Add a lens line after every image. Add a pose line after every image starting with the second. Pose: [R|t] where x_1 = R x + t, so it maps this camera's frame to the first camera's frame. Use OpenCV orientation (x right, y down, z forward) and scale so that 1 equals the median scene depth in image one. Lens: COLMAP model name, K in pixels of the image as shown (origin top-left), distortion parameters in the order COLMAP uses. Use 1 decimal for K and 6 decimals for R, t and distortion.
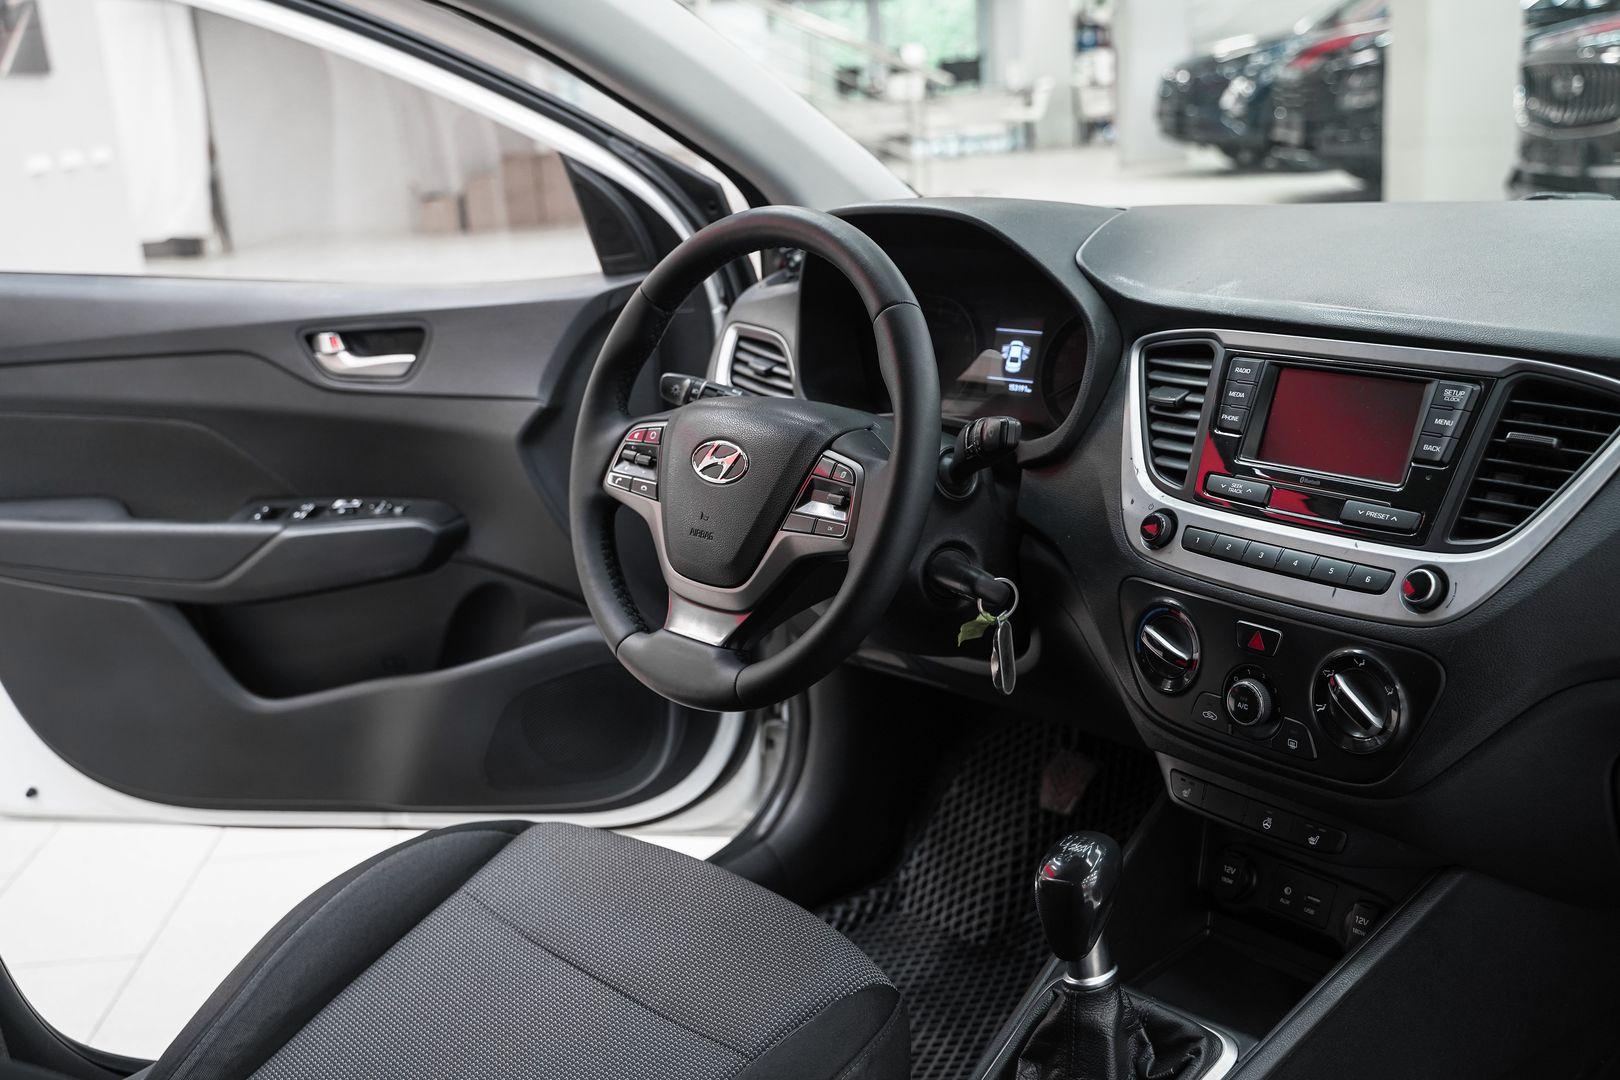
lens RADIAL K [[1668.5, 0, 776.8], [0, 1668.5, 531.4], [0, 0, 1]] dist [-0.083236, 0.162518]
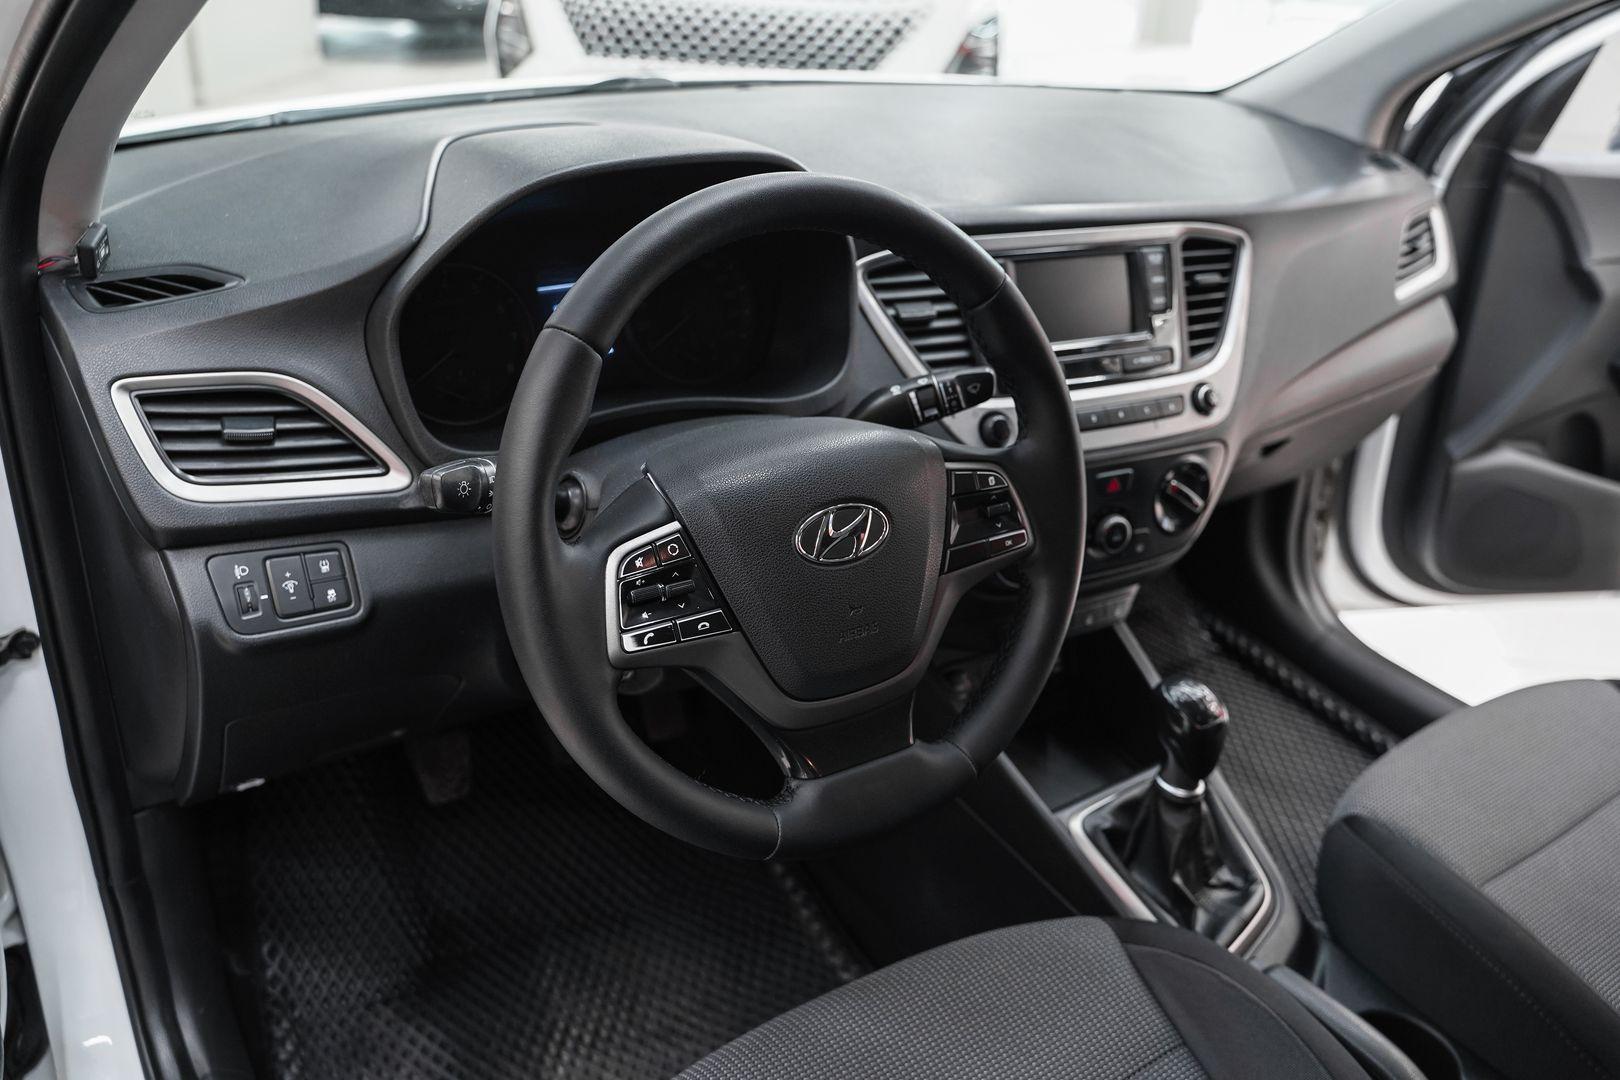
lens RADIAL K [[1322.8, 0, 810.0], [0, 1322.8, 540.0], [0, 0, 1]] dist [-0.122353, 0.087594]
pose [[0.148902, -0.376768, 0.914262, -0.549857], [0.193924, 0.917741, 0.346618, -0.234926], [-0.969650, 0.125686, 0.209718, 0.857817]]
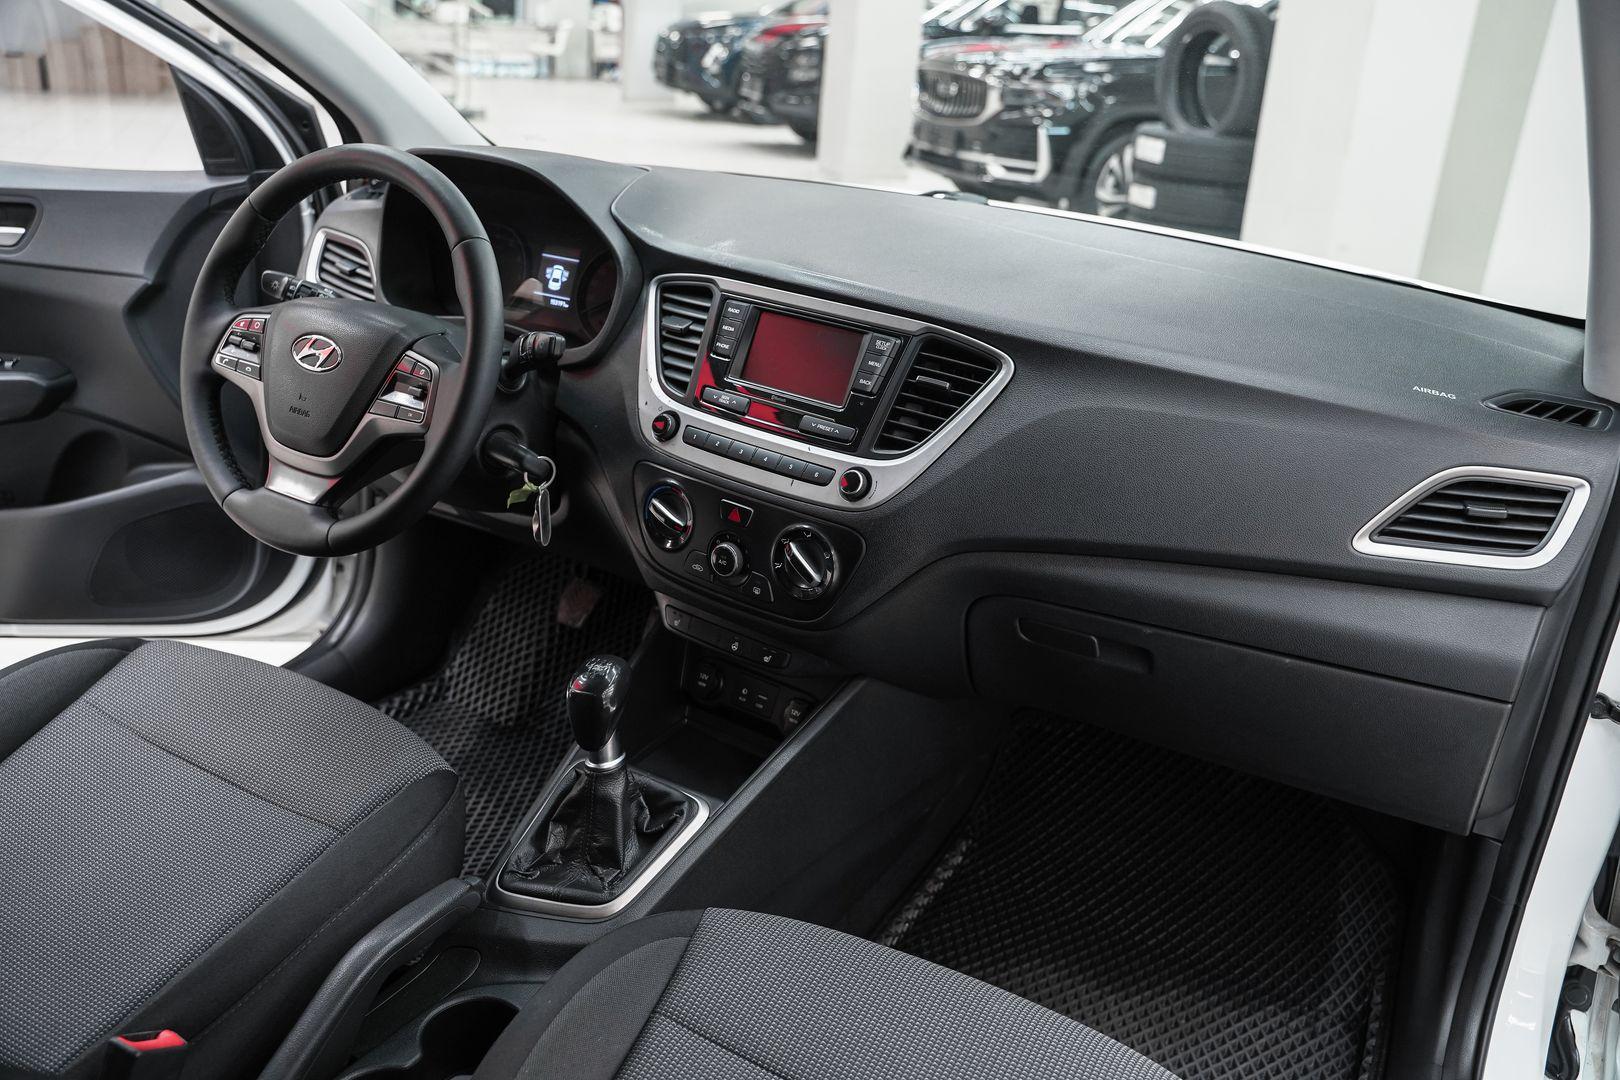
lens RADIAL K [[1298.7, 0, 810.0], [0, 1298.7, 540.0], [0, 0, 1]] dist [-0.122145, 0.090131]
pose [[0.934412, 0.015513, 0.355856, -0.025701], [-0.058131, 0.992298, 0.109384, -0.027933], [-0.351418, -0.122897, 0.928117, -0.007742]]
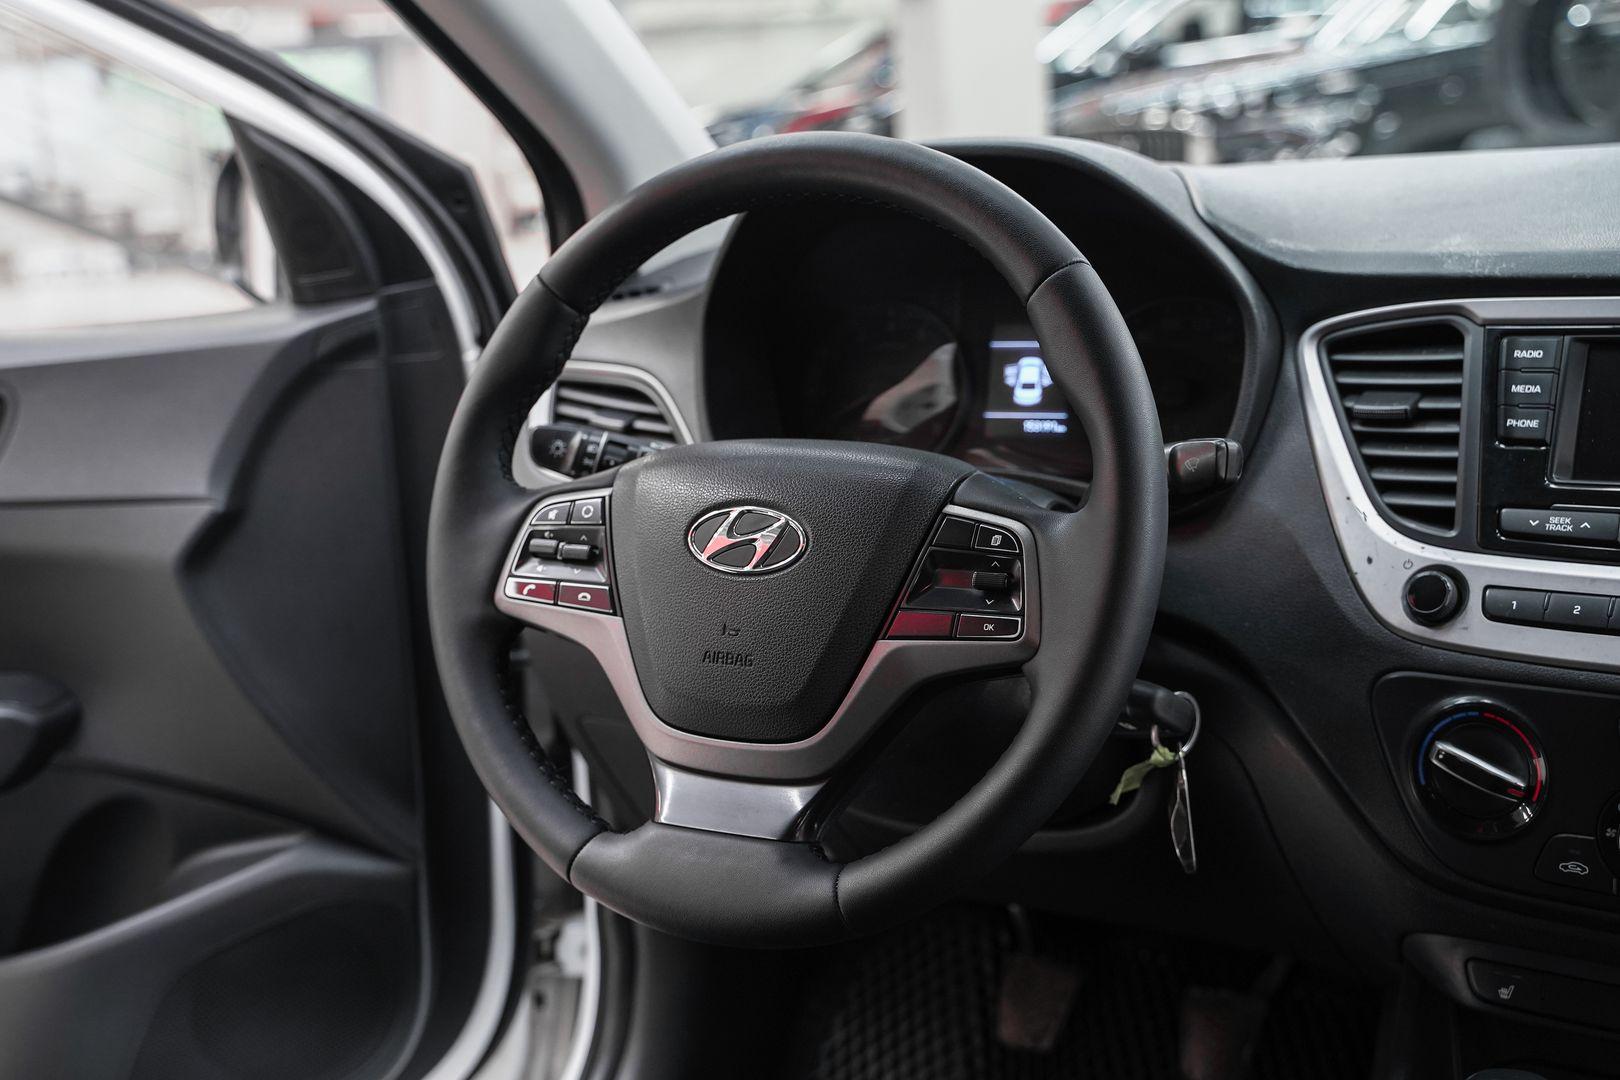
lens RADIAL K [[2024.3, 0, 761.5], [0, 2024.3, 542.8], [0, 0, 1]] dist [0.016383, 0.059412]
pose [[0.952128, -0.055178, 0.300679, -0.244134], [0.079600, 0.994396, -0.069575, 0.011449], [-0.295155, 0.090179, 0.951184, 0.275774]]
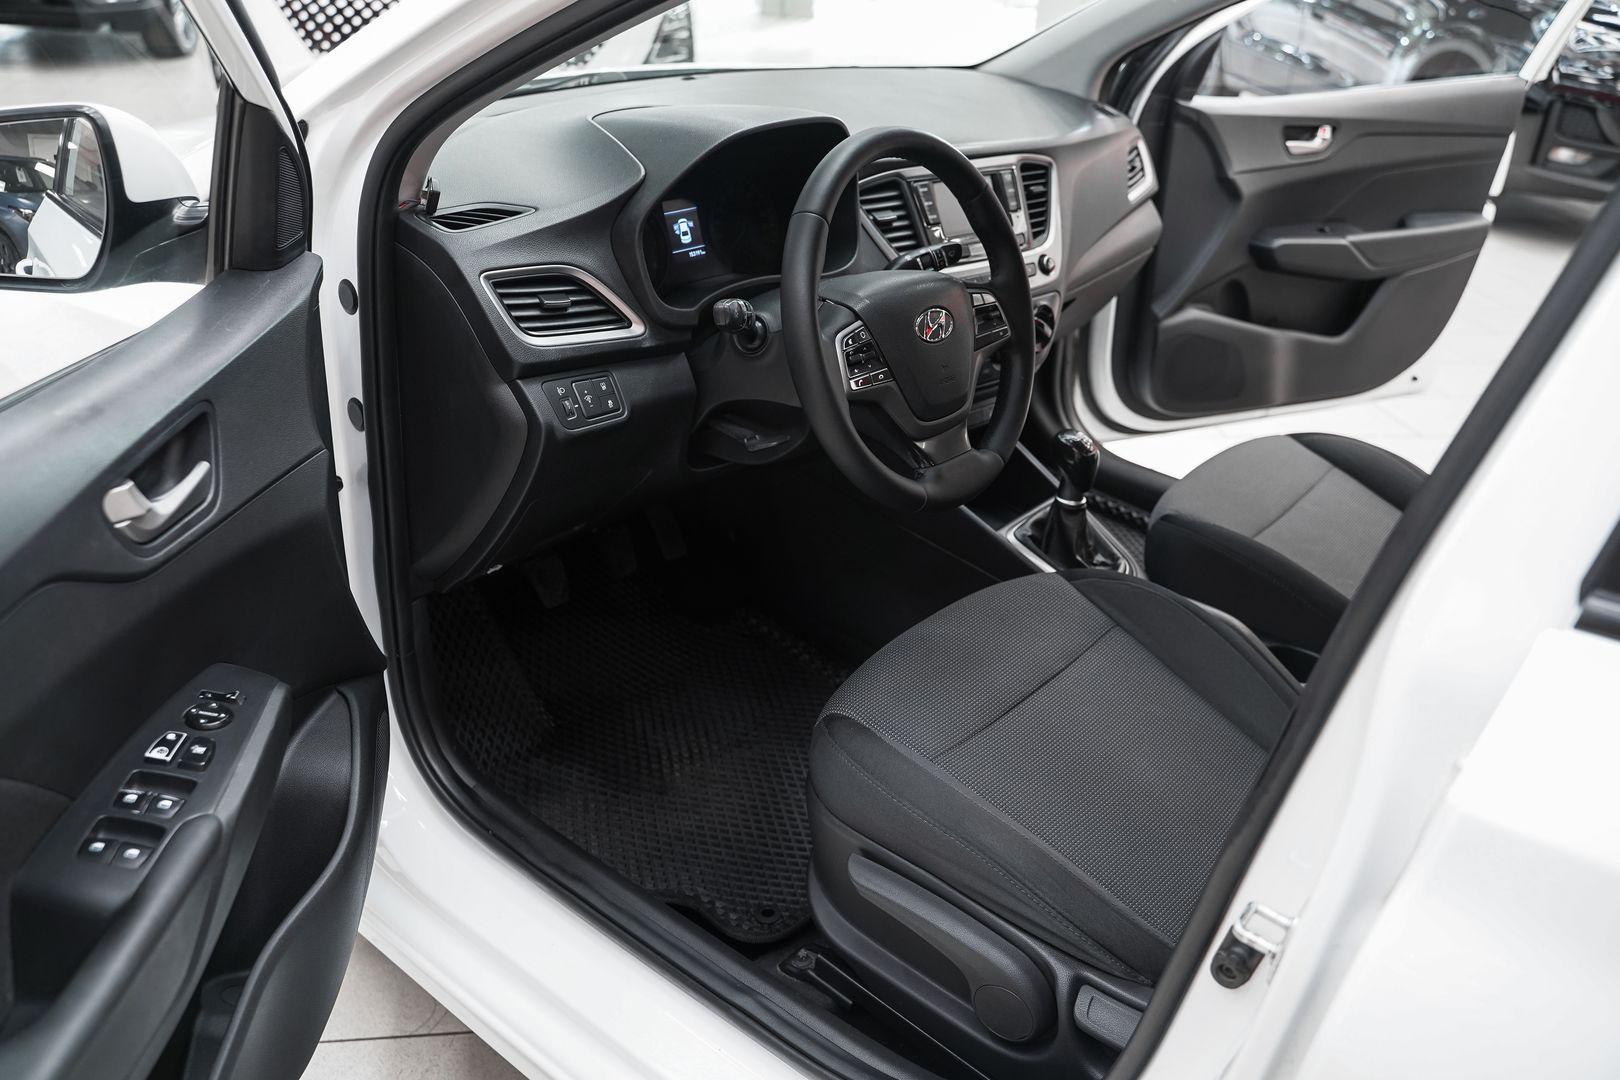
lens RADIAL K [[1322.8, 0, 810.0], [0, 1322.8, 540.0], [0, 0, 1]] dist [-0.122353, 0.087594]
pose [[-0.139866, -0.392002, 0.909270, -0.994413], [0.206702, 0.886506, 0.413983, -0.329637], [-0.968355, 0.245850, -0.042964, 1.136460]]
